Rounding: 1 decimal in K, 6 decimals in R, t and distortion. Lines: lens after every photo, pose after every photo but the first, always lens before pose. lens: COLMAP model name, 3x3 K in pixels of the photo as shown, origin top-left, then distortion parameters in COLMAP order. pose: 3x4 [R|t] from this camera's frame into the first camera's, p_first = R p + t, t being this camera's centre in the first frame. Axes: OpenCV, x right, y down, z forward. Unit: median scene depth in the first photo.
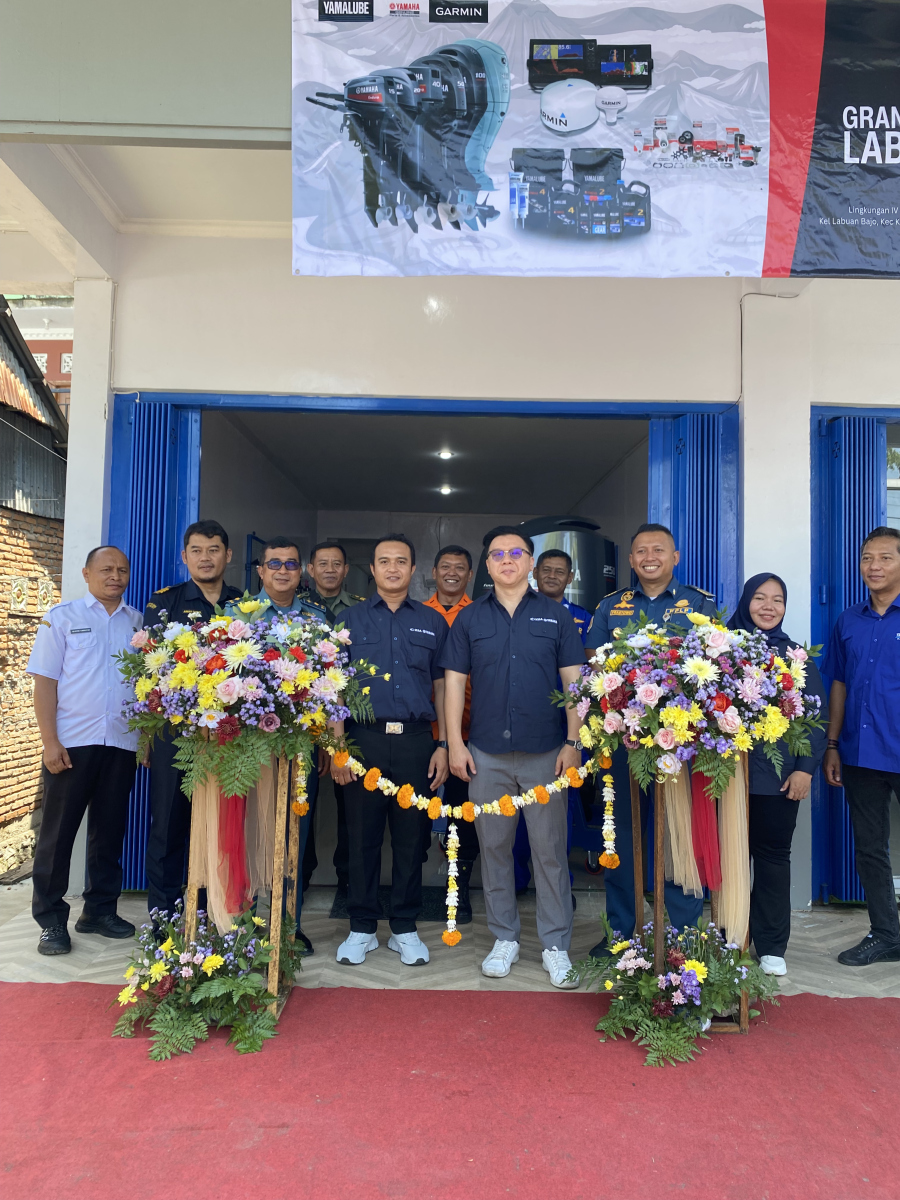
lens RADIAL K [[894.4, 0, 450.0], [0, 894.4, 600.0], [0, 0, 1]] dist [-0.140036, 0.156857]
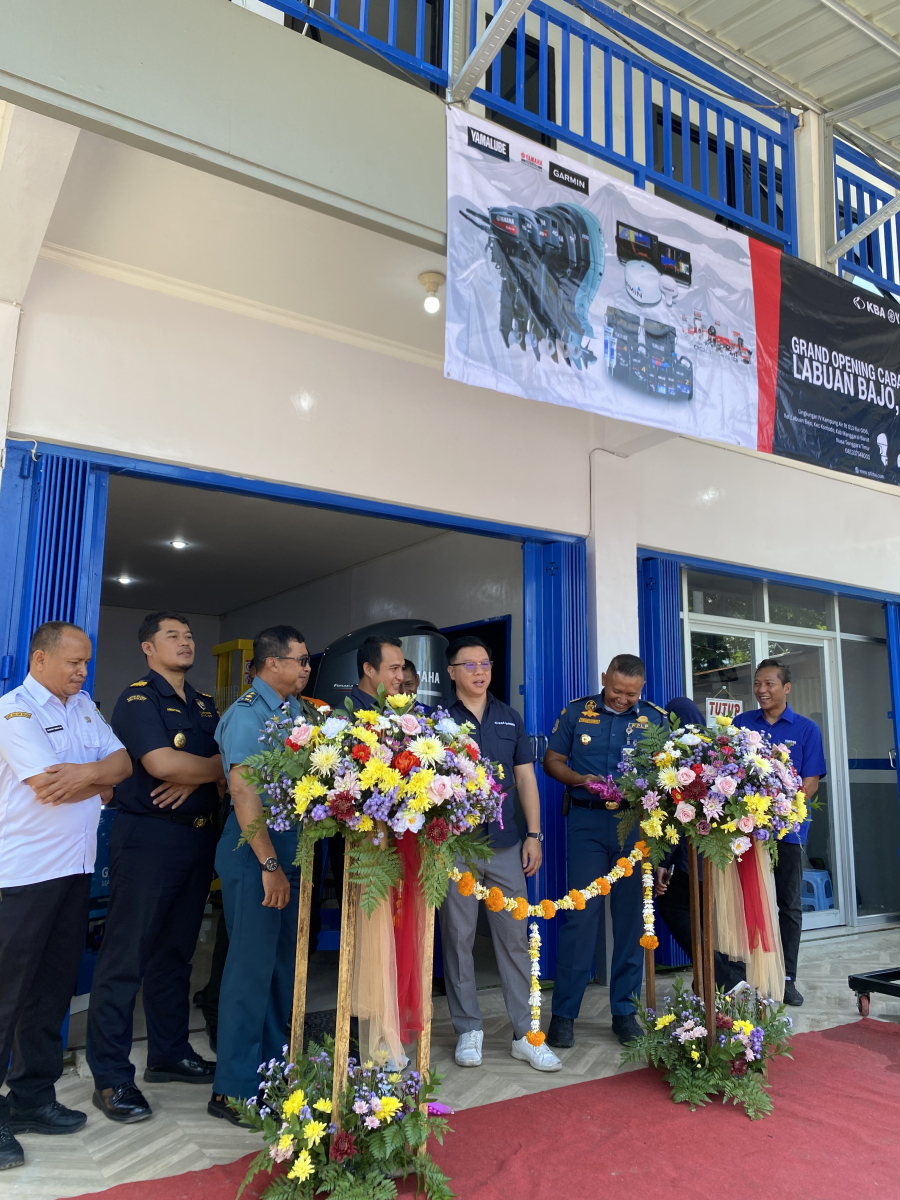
lens RADIAL K [[902.6, 0, 450.0], [0, 902.6, 600.0], [0, 0, 1]] dist [-0.048412, -0.010230]
pose [[0.855277, 0.076315, 0.512520, -0.675578], [-0.017471, 0.992780, -0.118671, 0.007214], [-0.517876, 0.092542, 0.850435, 0.142323]]
